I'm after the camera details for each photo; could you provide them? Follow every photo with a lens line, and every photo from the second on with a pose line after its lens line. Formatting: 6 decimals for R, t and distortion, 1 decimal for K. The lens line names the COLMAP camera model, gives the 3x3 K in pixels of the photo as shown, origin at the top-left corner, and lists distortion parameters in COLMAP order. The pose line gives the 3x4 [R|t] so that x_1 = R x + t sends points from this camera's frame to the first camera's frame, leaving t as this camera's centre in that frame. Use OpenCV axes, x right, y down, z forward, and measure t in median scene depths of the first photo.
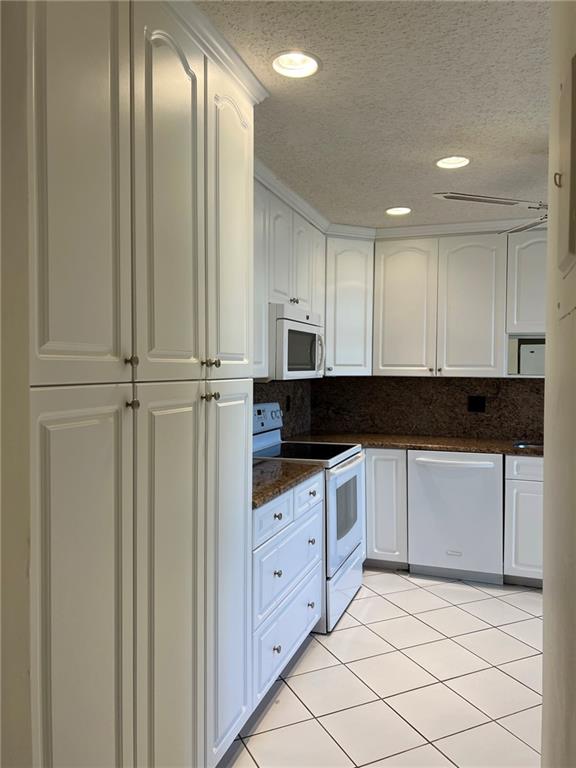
lens RADIAL K [[579.1, 0, 286.7], [0, 579.1, 381.8], [0, 0, 1]] dist [0.075052, -0.091244]
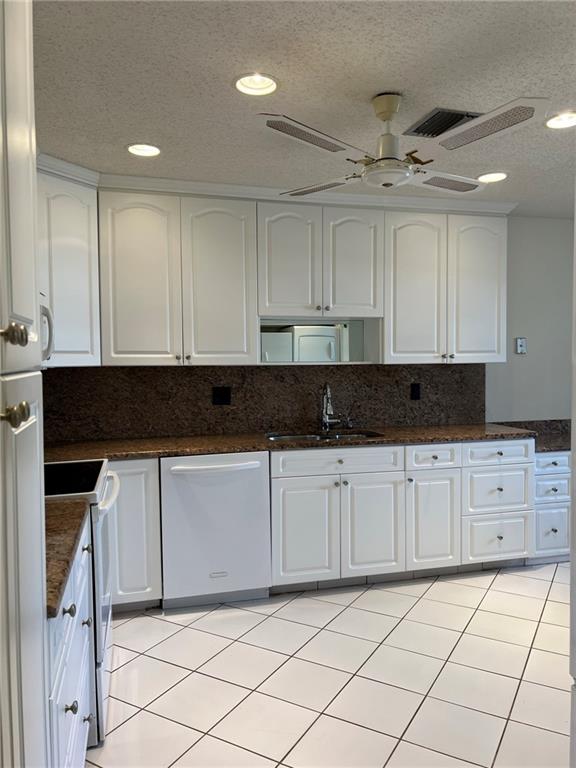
lens RADIAL K [[579.1, 0, 286.7], [0, 579.1, 381.8], [0, 0, 1]] dist [0.075052, -0.091244]
pose [[0.822119, -0.035659, 0.568198, -0.093442], [0.027075, 0.999356, 0.023543, -0.001071], [-0.568672, -0.003972, 0.822555, 0.234509]]
